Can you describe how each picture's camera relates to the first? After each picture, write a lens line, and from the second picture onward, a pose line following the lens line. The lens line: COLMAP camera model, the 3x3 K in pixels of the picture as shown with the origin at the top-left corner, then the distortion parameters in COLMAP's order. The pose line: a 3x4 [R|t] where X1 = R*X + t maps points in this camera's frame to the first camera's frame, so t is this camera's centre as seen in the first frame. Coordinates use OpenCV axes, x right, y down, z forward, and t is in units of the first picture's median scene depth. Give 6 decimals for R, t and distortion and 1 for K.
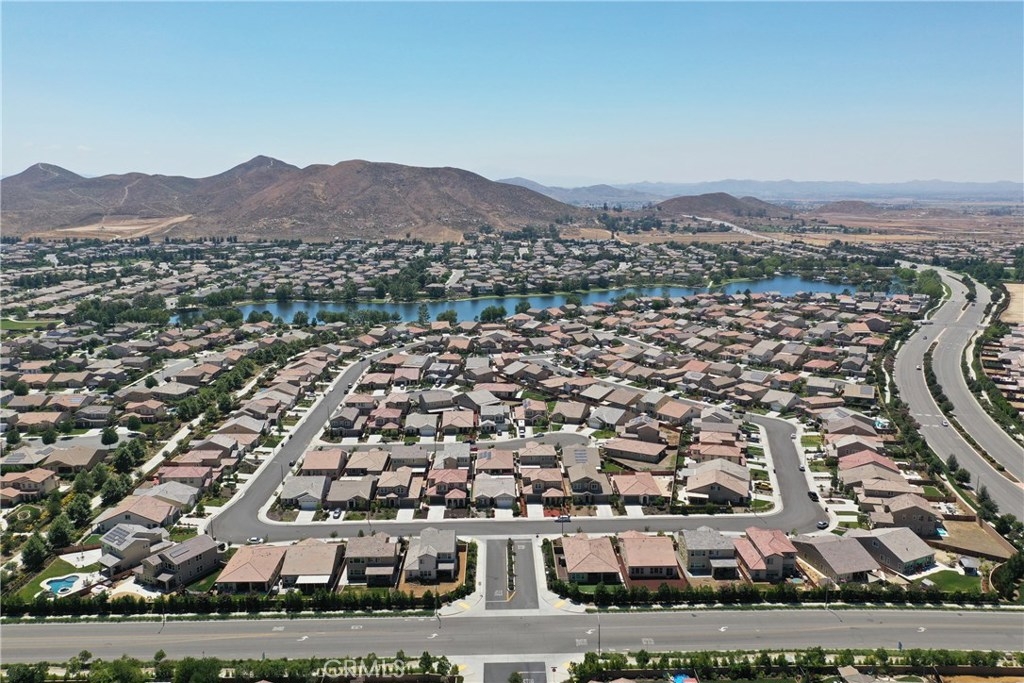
lens RADIAL K [[807.4, 0, 507.9], [0, 807.4, 338.6], [0, 0, 1]] dist [0.007349, -0.005253]
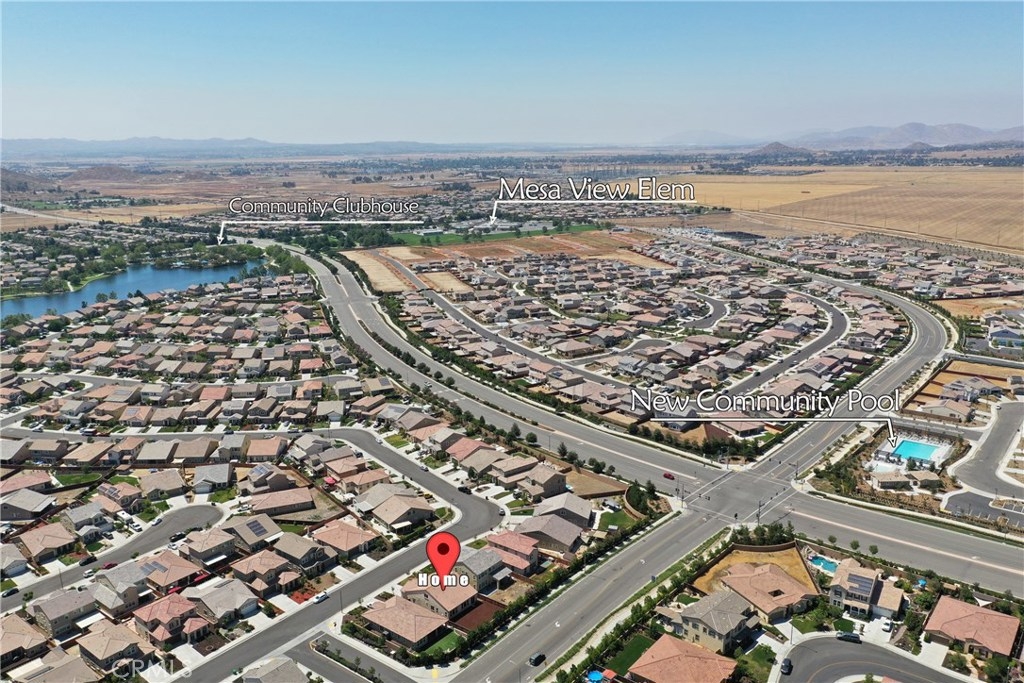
lens RADIAL K [[807.4, 0, 509.7], [0, 807.4, 342.8], [0, 0, 1]] dist [0.007349, -0.005253]
pose [[0.641015, -0.191468, 0.743263, -0.354633], [0.151566, 0.980893, 0.121967, -0.128546], [-0.752414, 0.034471, 0.657787, 0.136066]]
